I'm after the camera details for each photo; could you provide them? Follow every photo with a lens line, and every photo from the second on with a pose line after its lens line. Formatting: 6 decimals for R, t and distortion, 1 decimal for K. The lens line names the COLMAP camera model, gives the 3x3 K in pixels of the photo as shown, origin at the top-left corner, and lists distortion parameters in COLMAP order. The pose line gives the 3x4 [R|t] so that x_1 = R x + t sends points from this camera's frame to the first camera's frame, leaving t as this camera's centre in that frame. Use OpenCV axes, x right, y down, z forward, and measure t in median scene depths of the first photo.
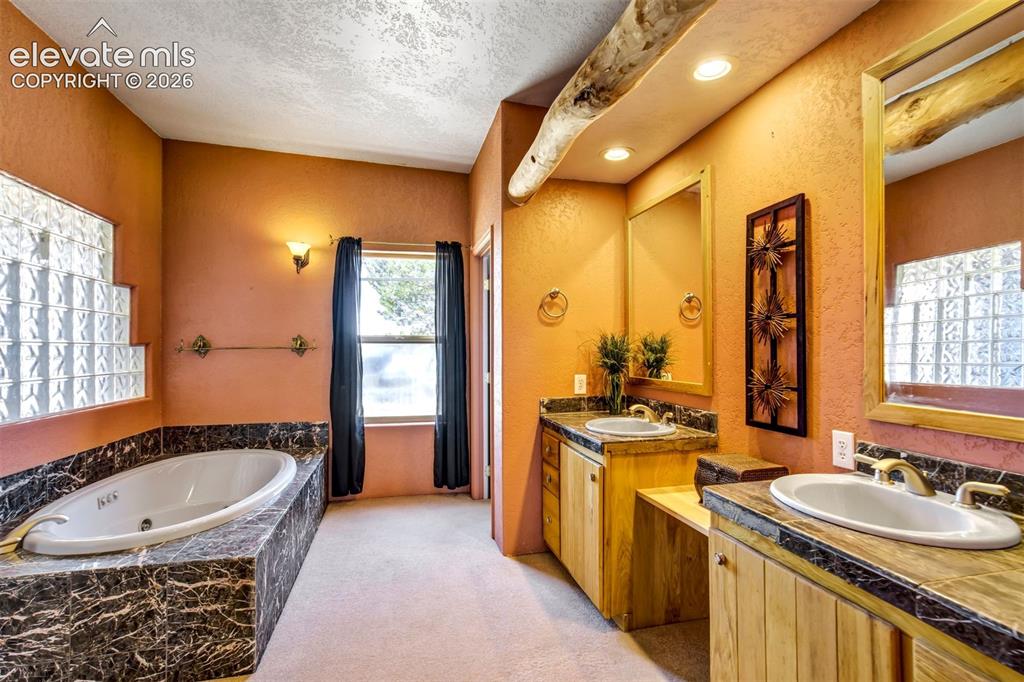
lens RADIAL K [[481.0, 0, 508.0], [0, 481.0, 346.2], [0, 0, 1]] dist [-0.026200, 0.015451]
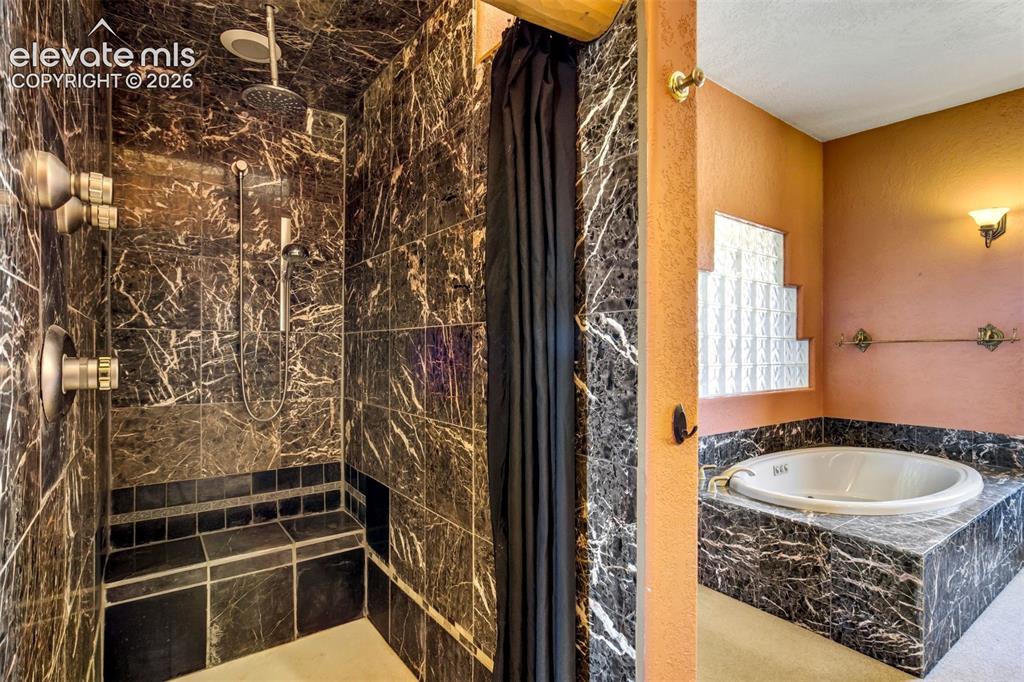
lens RADIAL K [[507.3, 0, 512.1], [0, 507.3, 355.4], [0, 0, 1]] dist [-0.028908, 0.022293]
pose [[0.385221, 0.009063, -0.922780, 0.048981], [0.005229, 0.999914, 0.012004, 0.022442], [0.922810, -0.009449, 0.385140, -0.089561]]
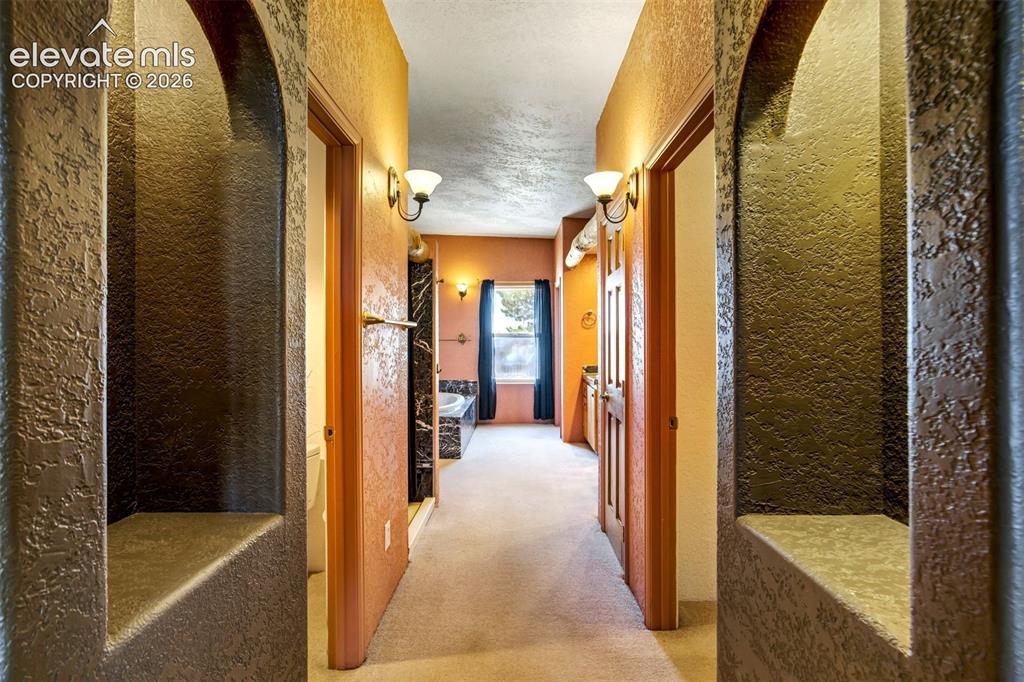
lens RADIAL K [[479.9, 0, 513.2], [0, 479.9, 327.8], [0, 0, 1]] dist [-0.039178, 0.022182]
pose [[0.972167, -0.006610, -0.234195, 0.293019], [0.002290, 0.999822, -0.018717, -0.013601], [0.234277, 0.017660, 0.972009, -1.156020]]
